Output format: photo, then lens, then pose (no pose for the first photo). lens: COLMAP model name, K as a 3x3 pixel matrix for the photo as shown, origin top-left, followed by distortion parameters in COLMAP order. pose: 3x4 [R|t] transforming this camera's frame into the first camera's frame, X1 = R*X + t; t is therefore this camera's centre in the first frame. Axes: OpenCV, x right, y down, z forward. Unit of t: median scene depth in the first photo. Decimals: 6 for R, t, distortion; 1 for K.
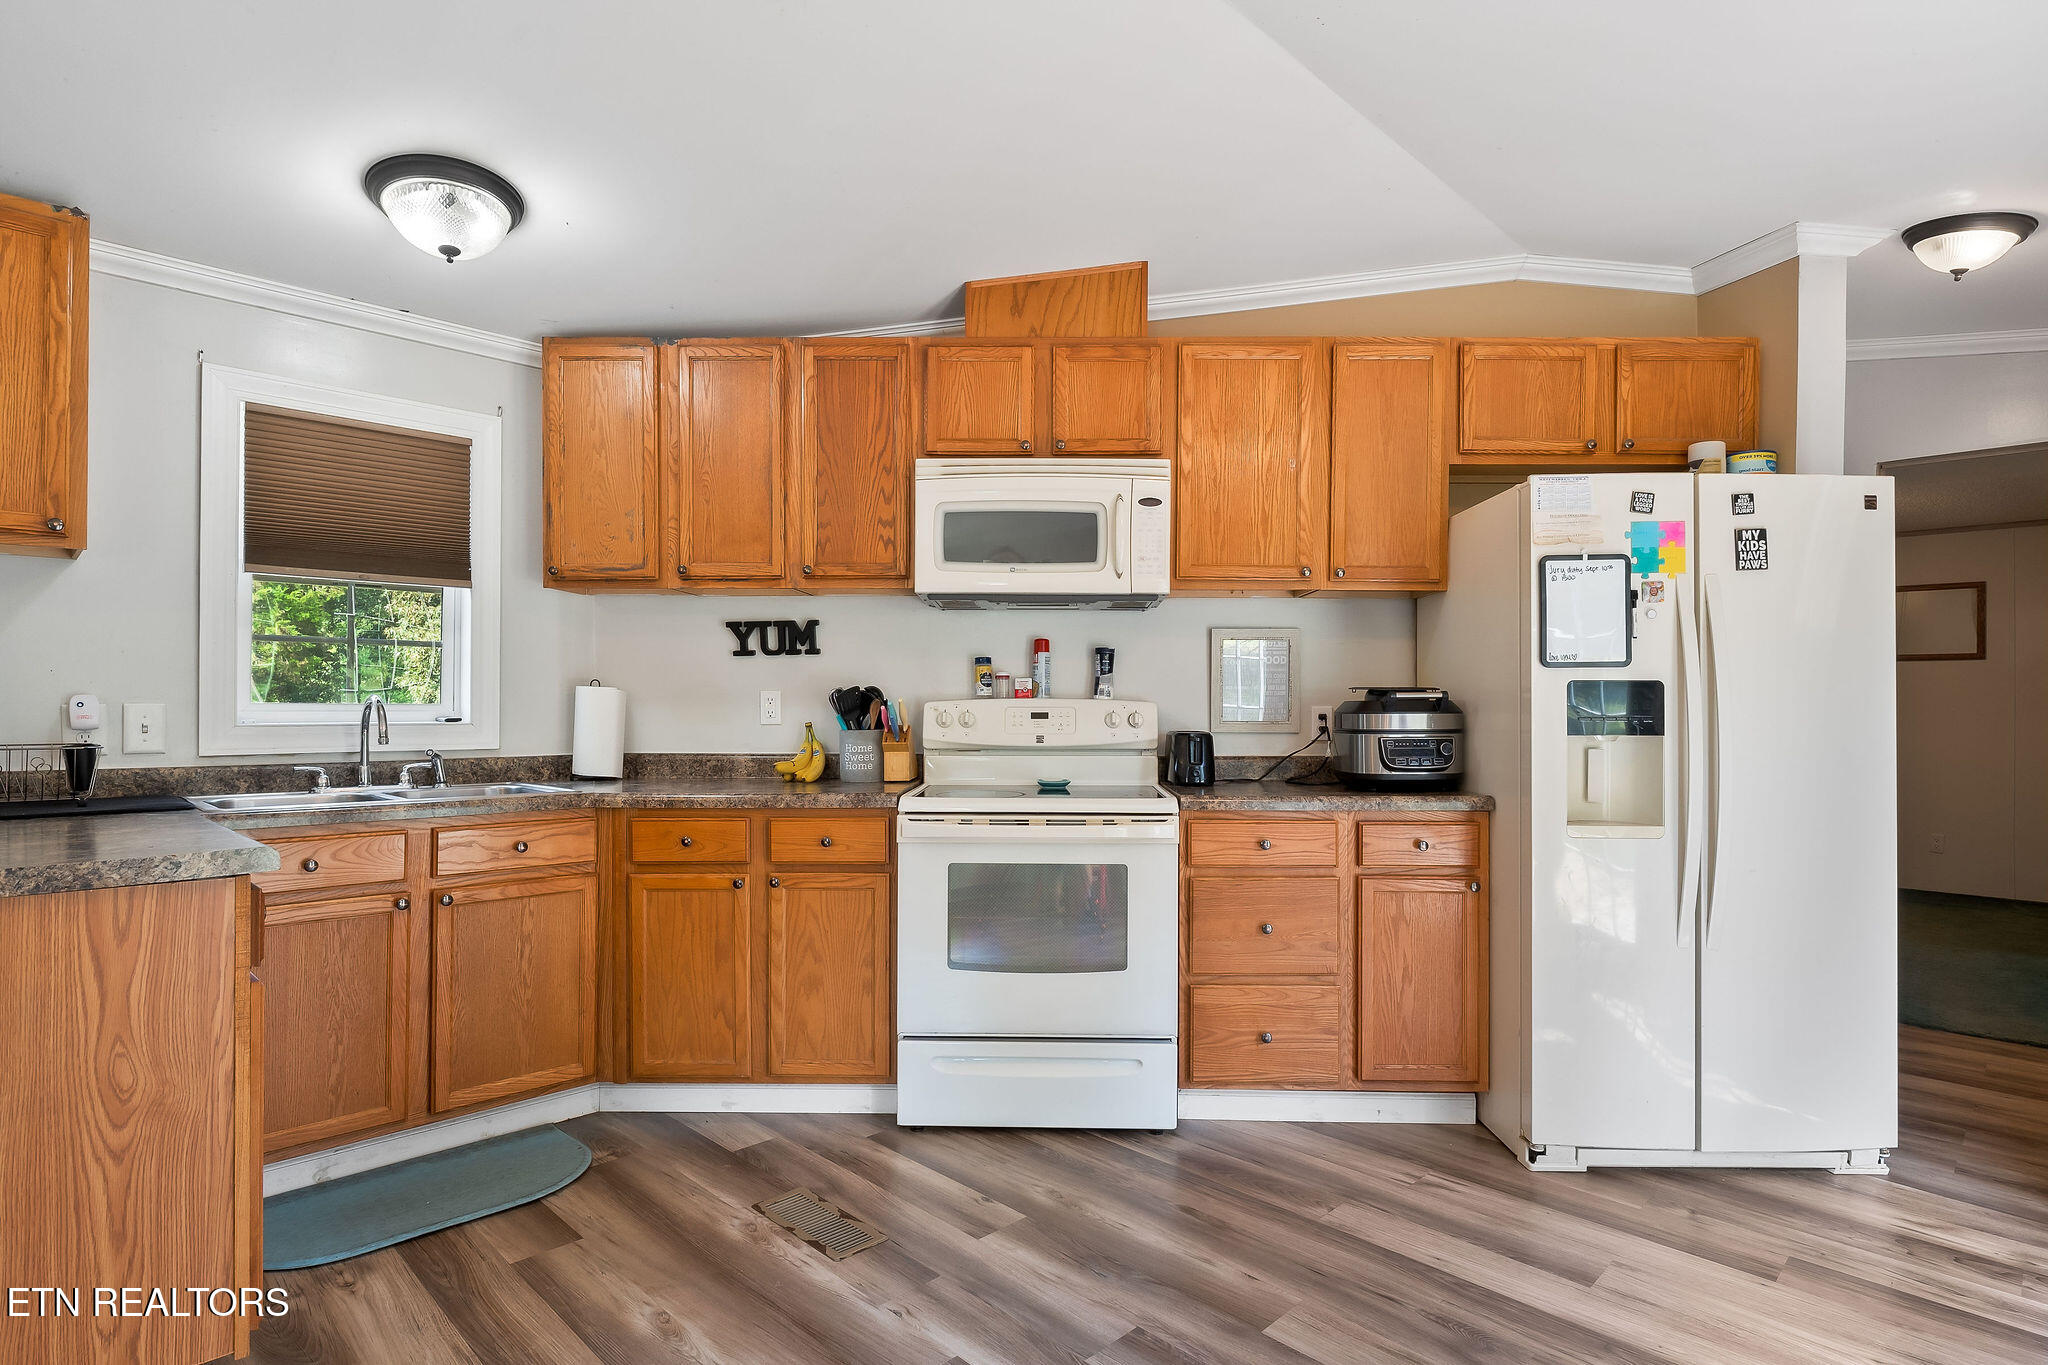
lens RADIAL K [[1053.3, 0, 1027.7], [0, 1053.3, 694.8], [0, 0, 1]] dist [-0.000975, -0.001026]
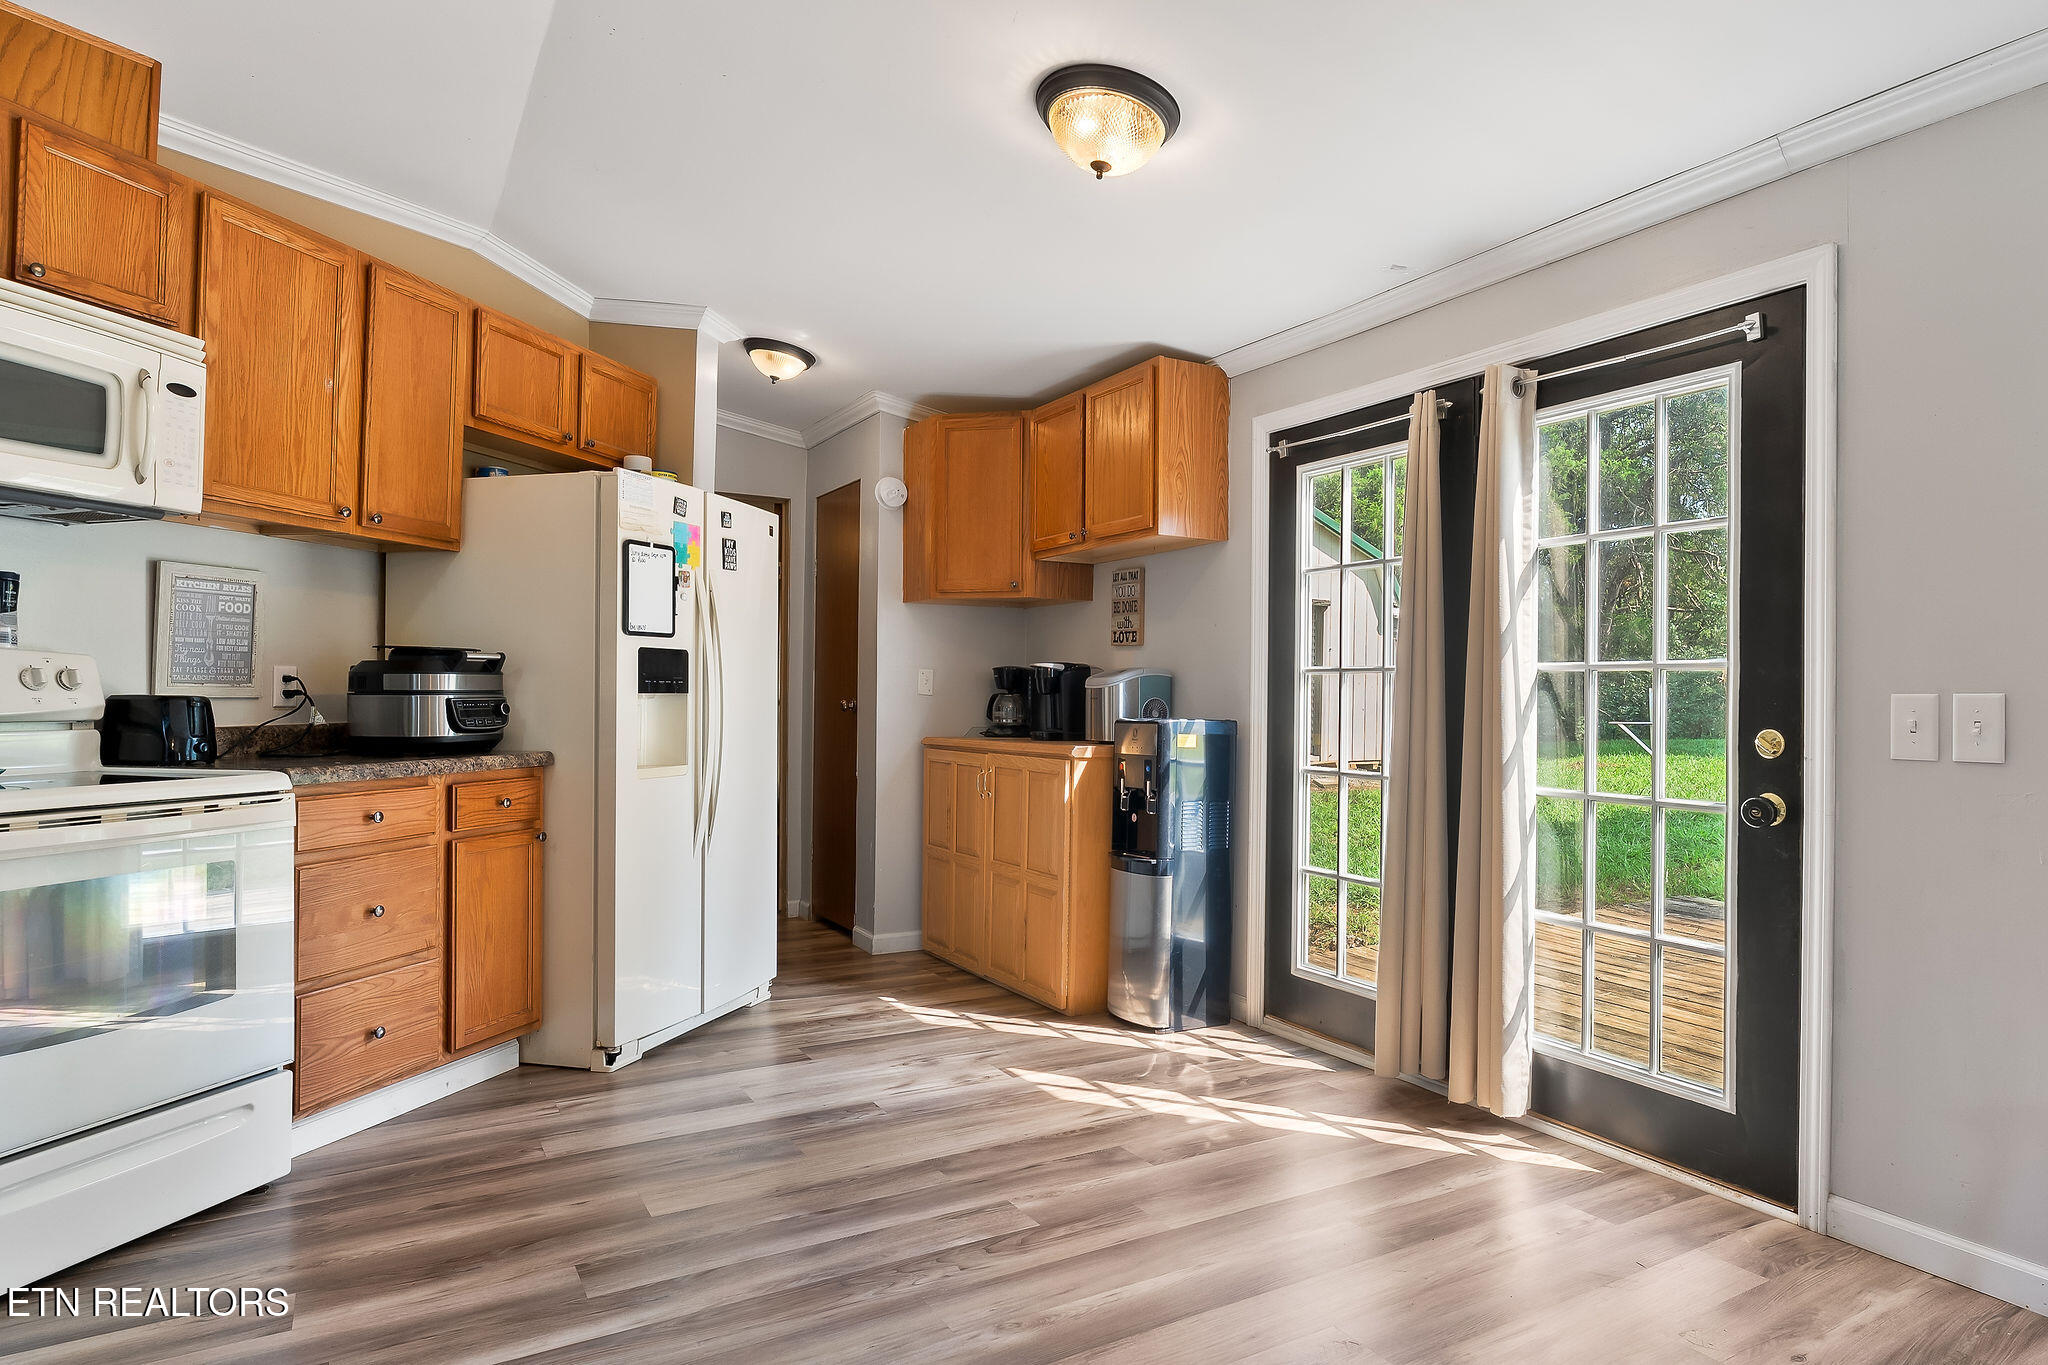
lens RADIAL K [[1194.1, 0, 1122.8], [0, 1194.1, 686.0], [0, 0, 1]] dist [-0.002645, -0.001872]
pose [[0.213258, 0.007320, 0.976968, -0.602755], [-0.013736, 0.999896, -0.004493, 0.025497], [-0.976899, -0.012461, 0.213337, 0.160922]]
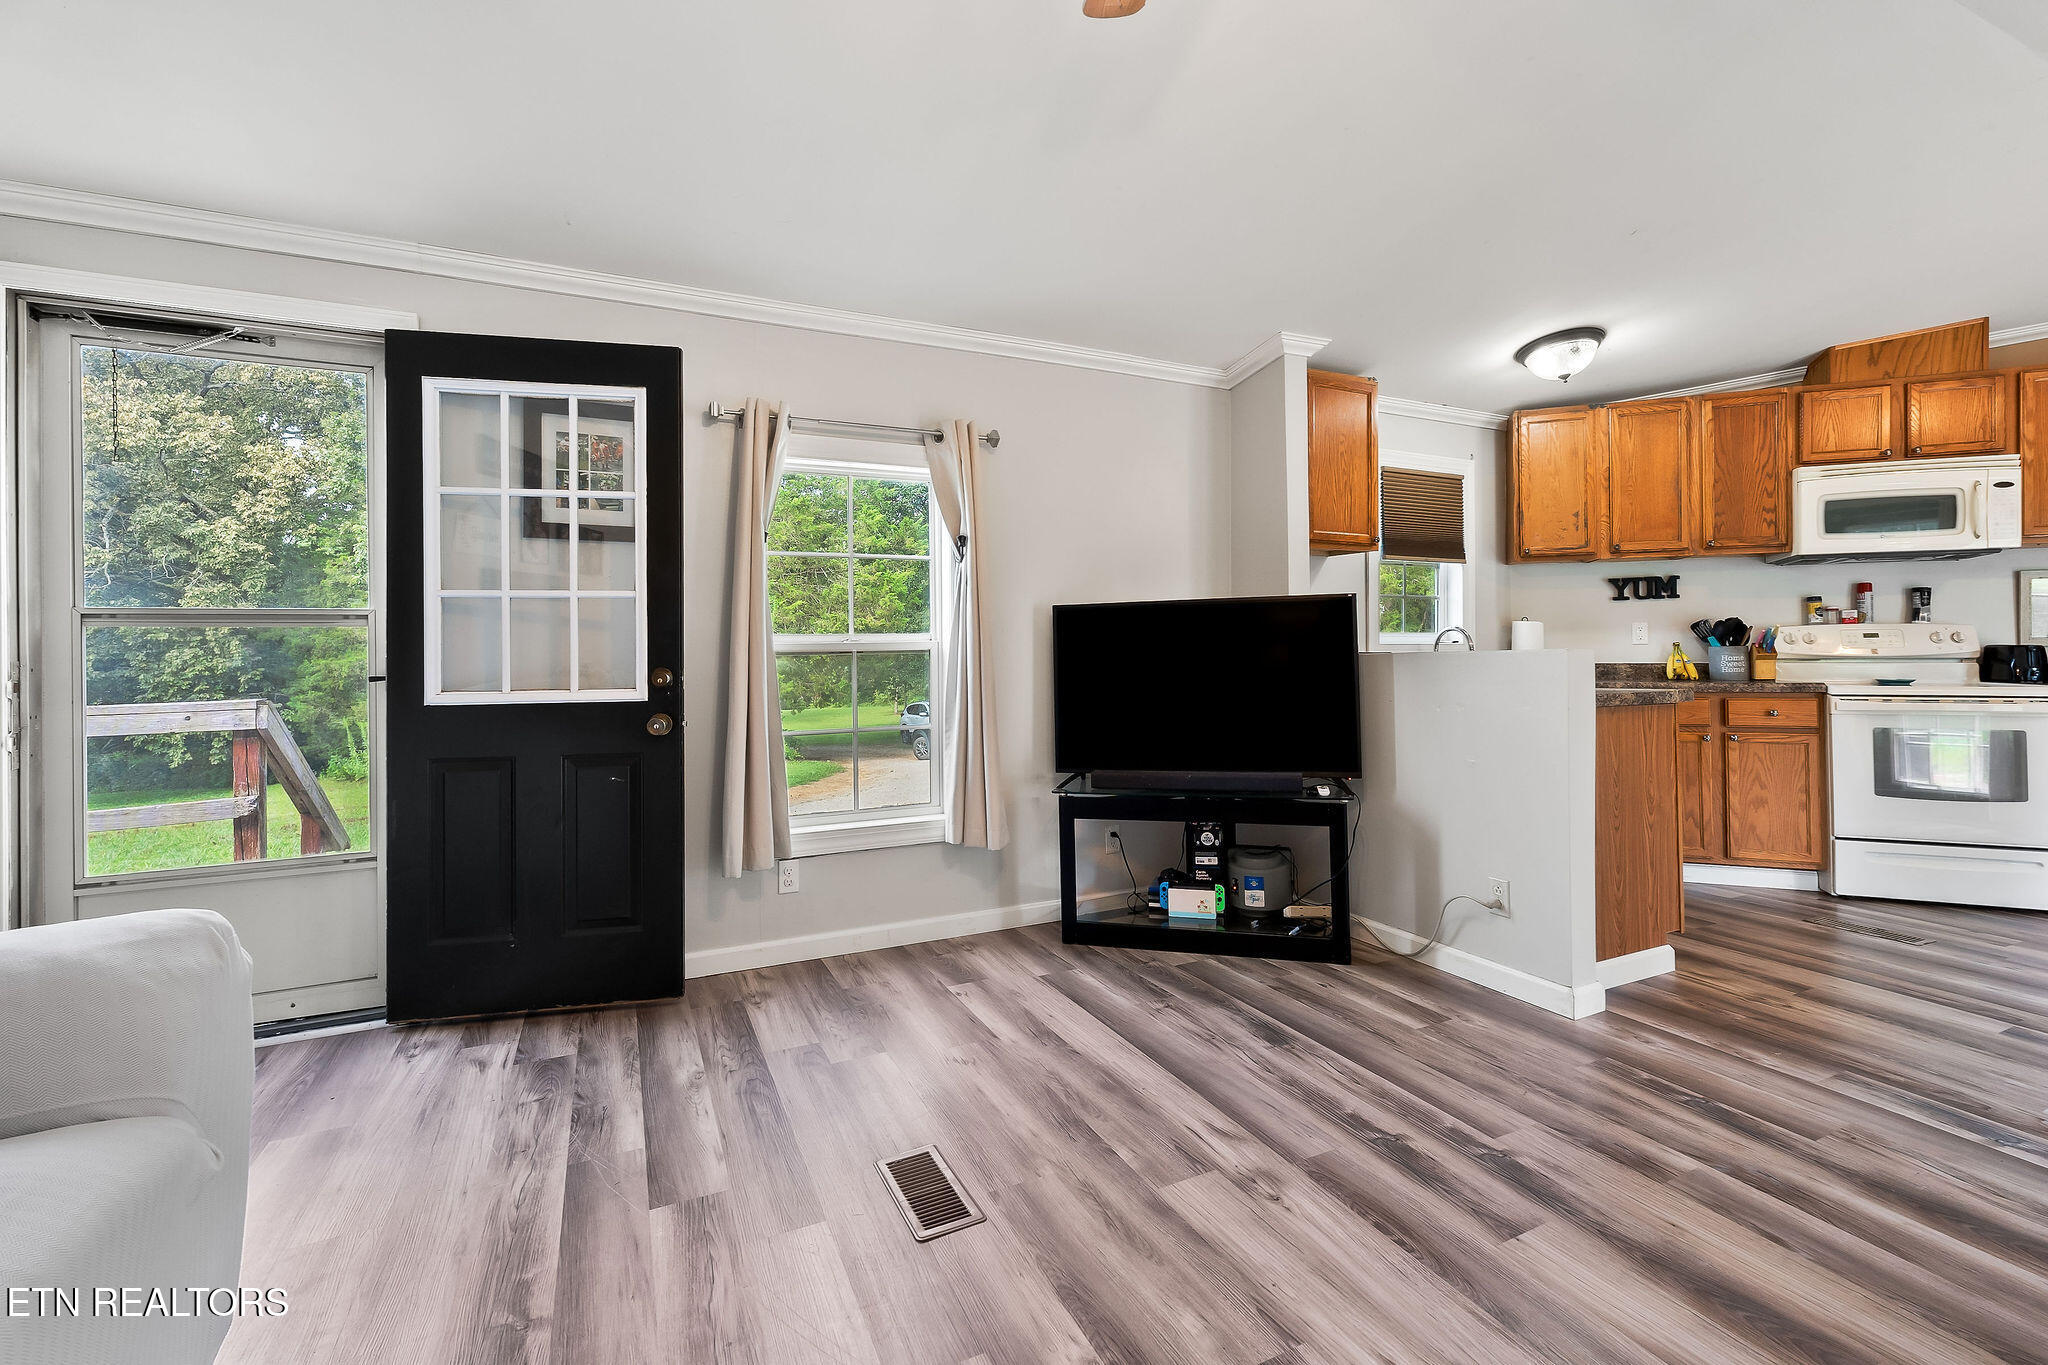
lens RADIAL K [[888.2, 0, 1028.3], [0, 888.2, 640.5], [0, 0, 1]] dist [-0.001067, -0.000245]
pose [[0.942403, -0.012711, -0.334237, -0.778284], [0.011119, 0.999916, -0.006677, 0.025238], [0.334294, 0.002577, 0.942465, -0.624412]]
